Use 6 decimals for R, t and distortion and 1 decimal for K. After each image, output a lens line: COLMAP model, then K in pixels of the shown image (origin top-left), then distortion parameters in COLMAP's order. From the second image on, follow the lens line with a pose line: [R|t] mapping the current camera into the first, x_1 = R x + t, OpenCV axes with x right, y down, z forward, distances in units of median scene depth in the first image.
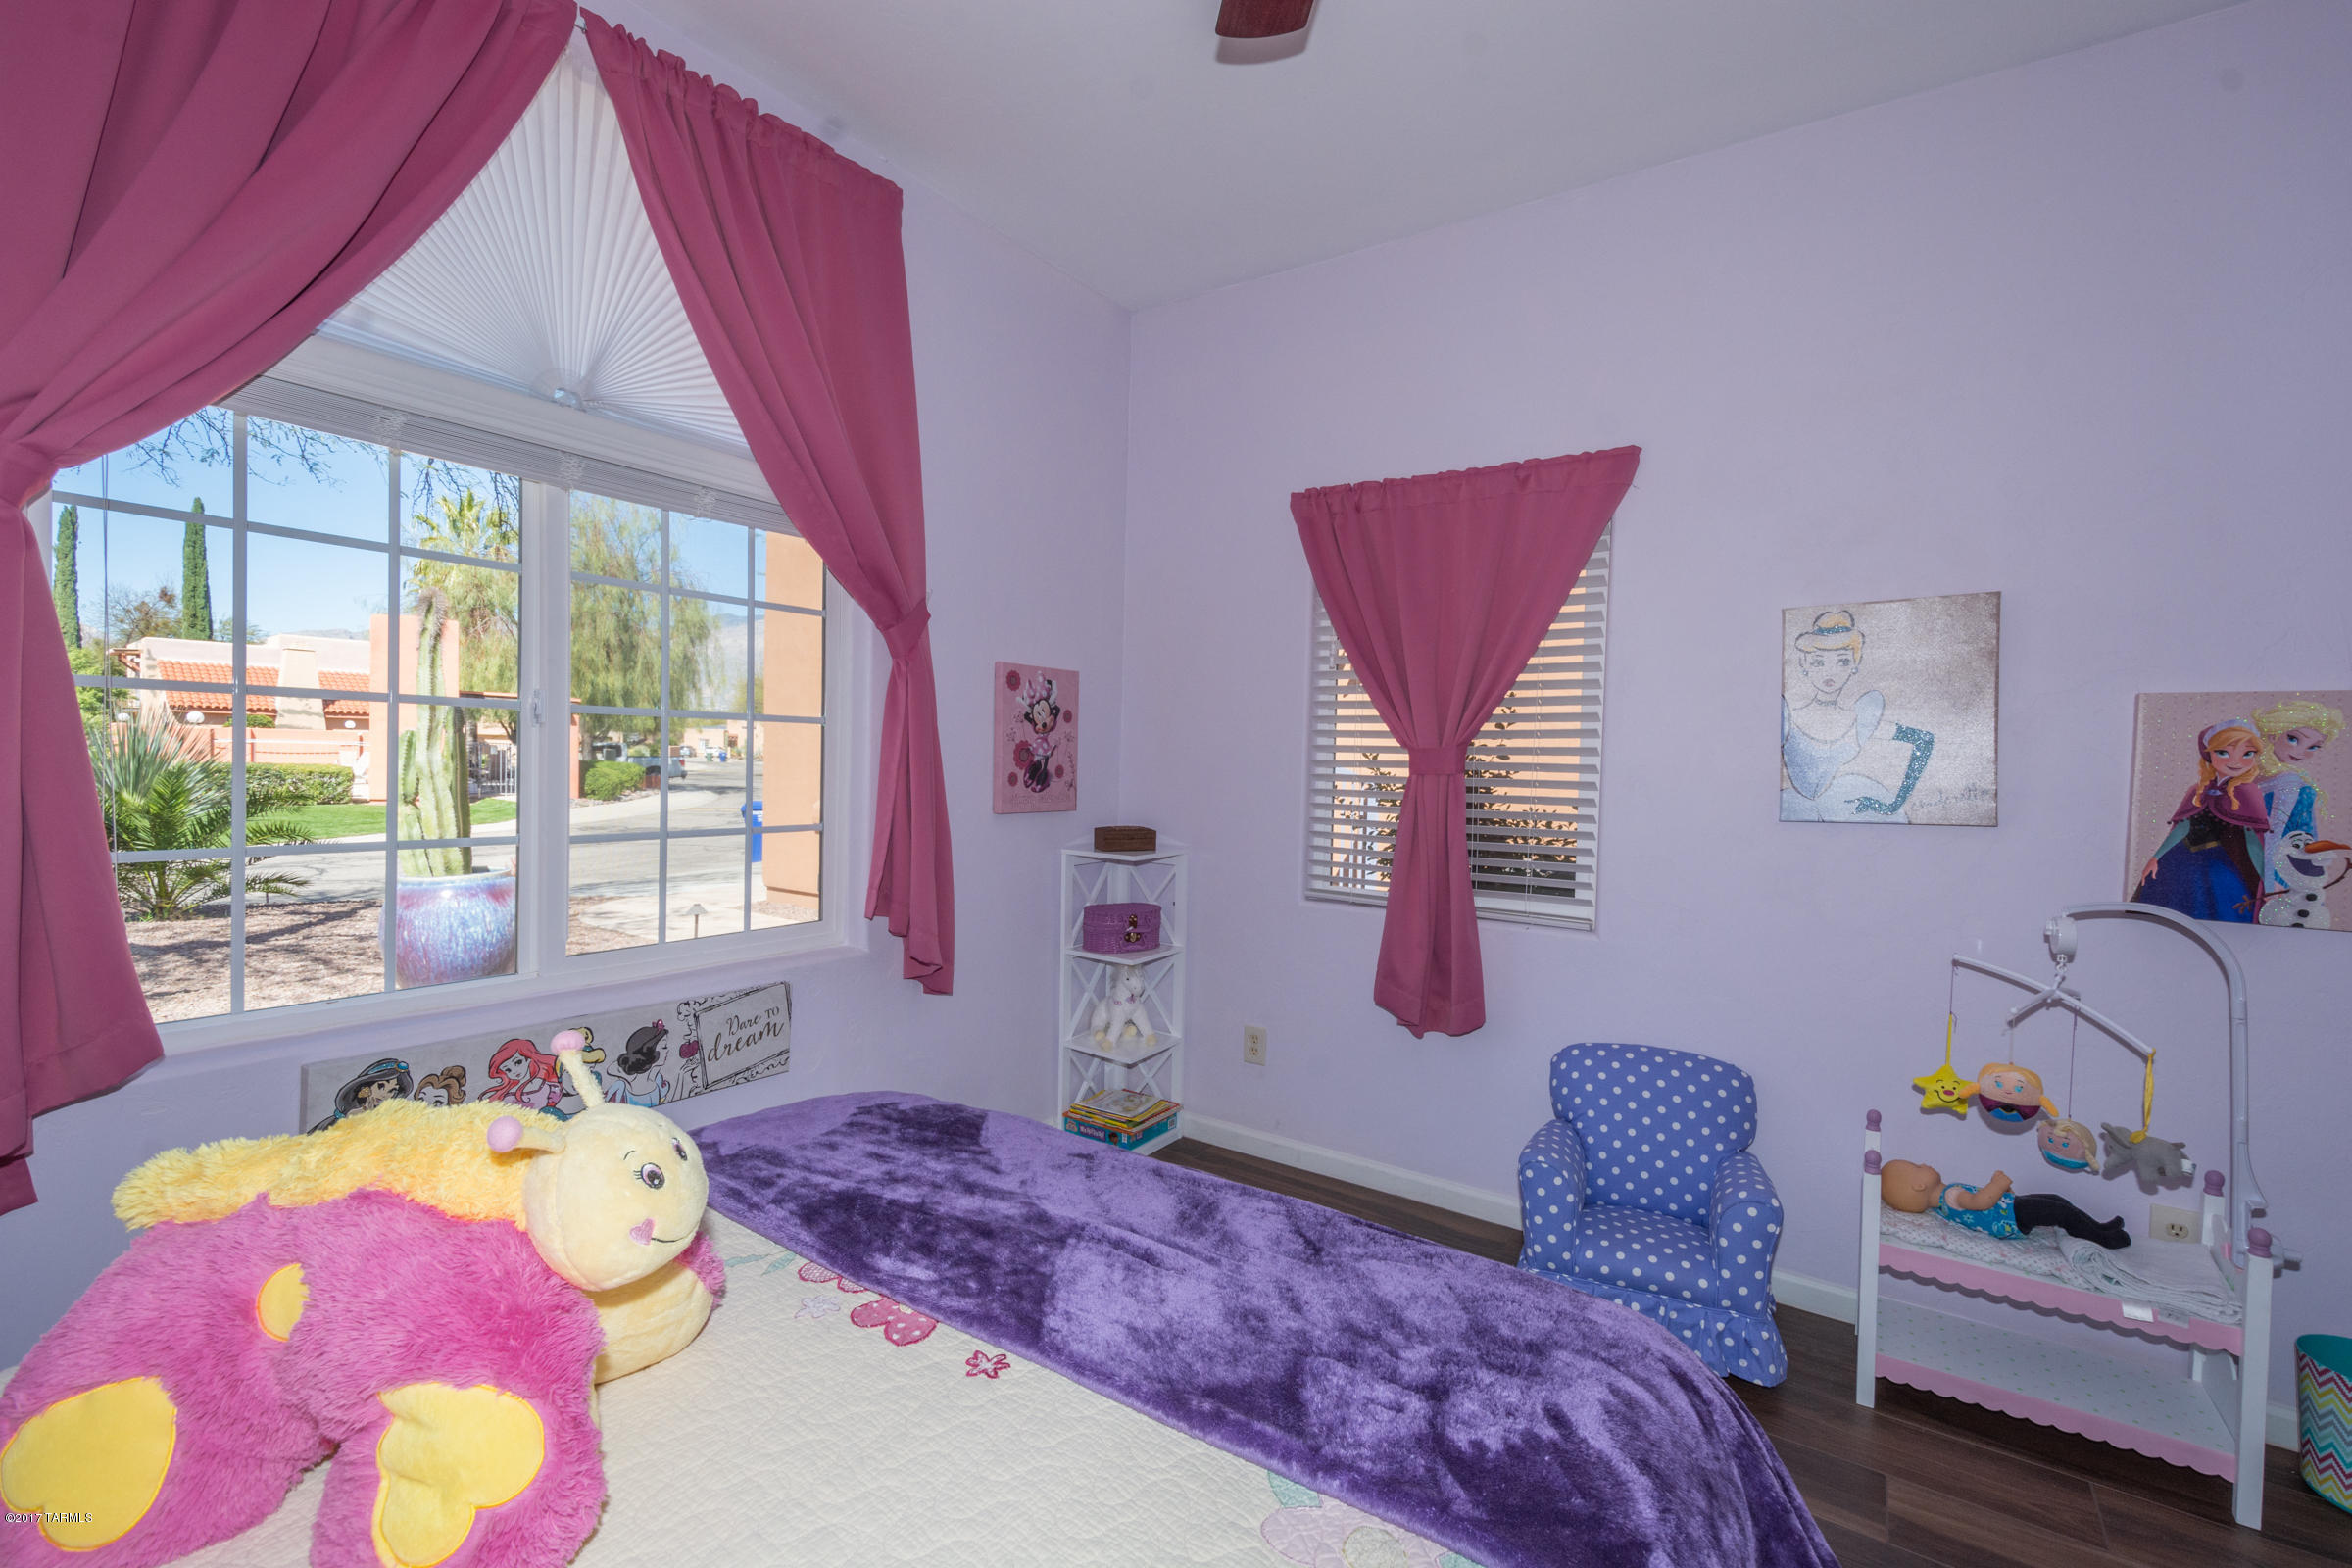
lens RADIAL K [[1023.6, 0, 1182.9], [0, 1023.6, 790.7], [0, 0, 1]] dist [0.010317, -0.000362]
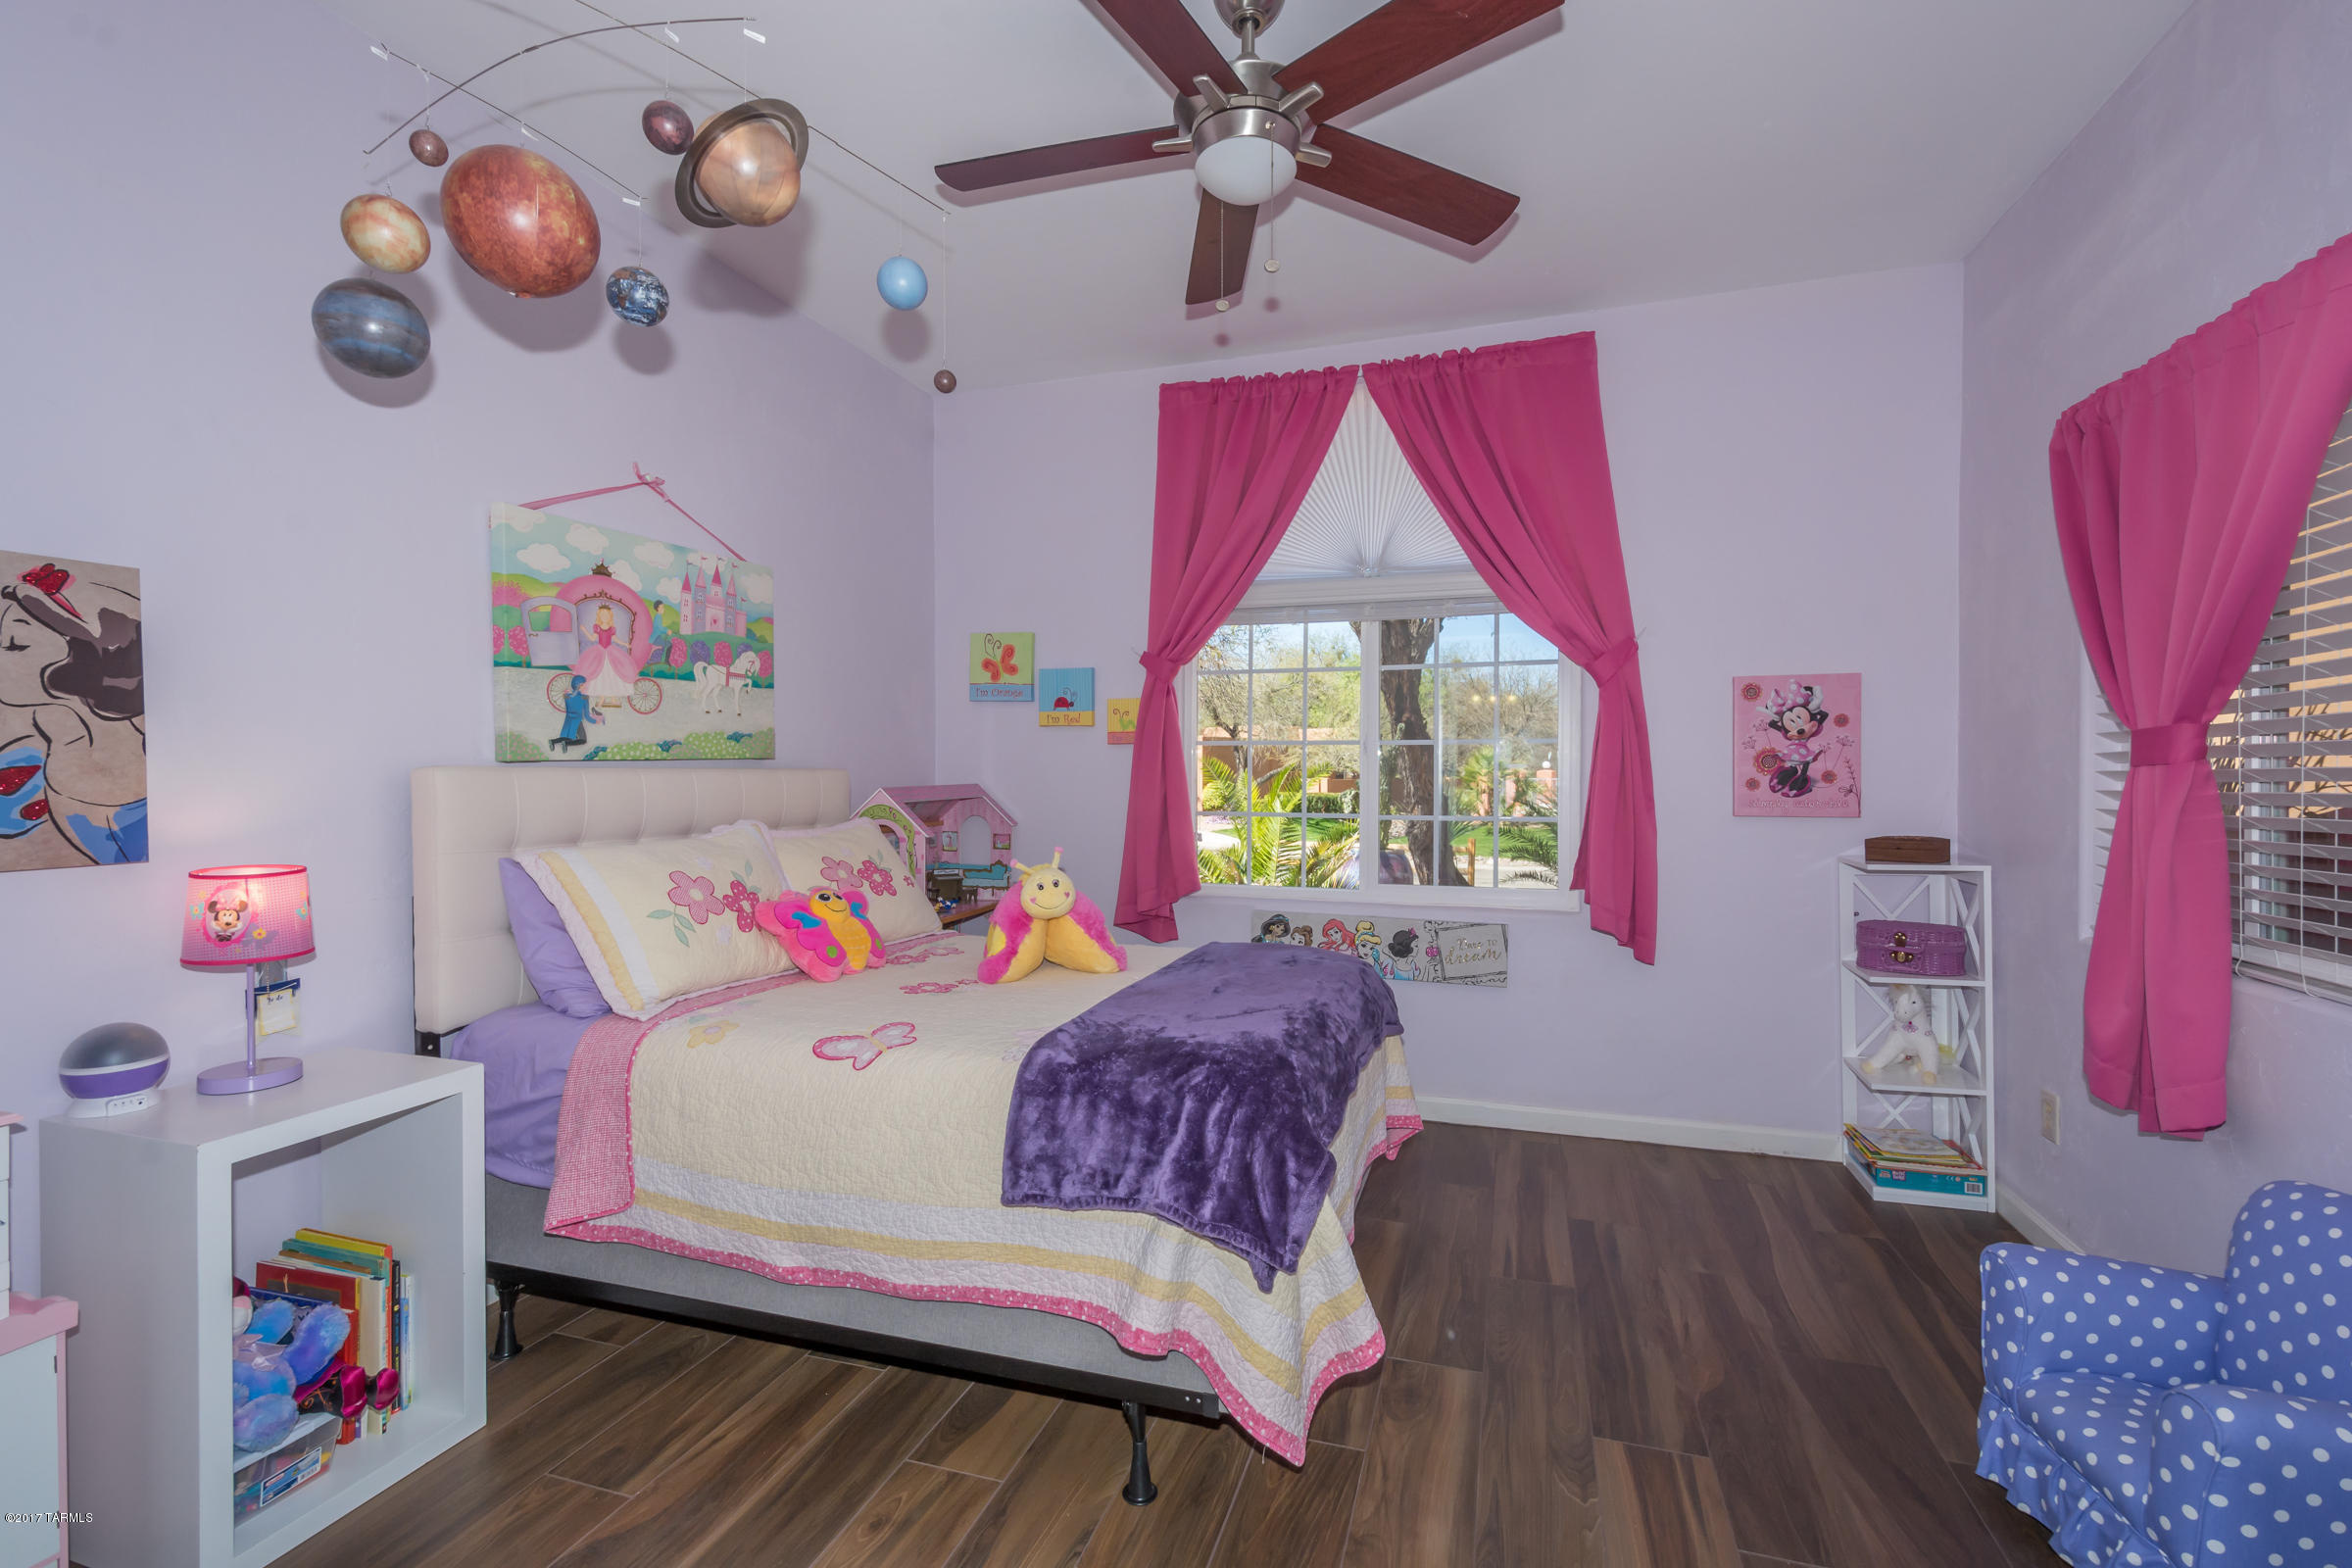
lens RADIAL K [[1023.6, 0, 1182.9], [0, 1023.6, 790.7], [0, 0, 1]] dist [0.010317, -0.000362]
pose [[0.292283, -0.006859, -0.956307, 0.690380], [-0.022716, 0.999642, -0.014113, 0.024570], [0.956062, 0.025848, 0.292023, 0.116842]]
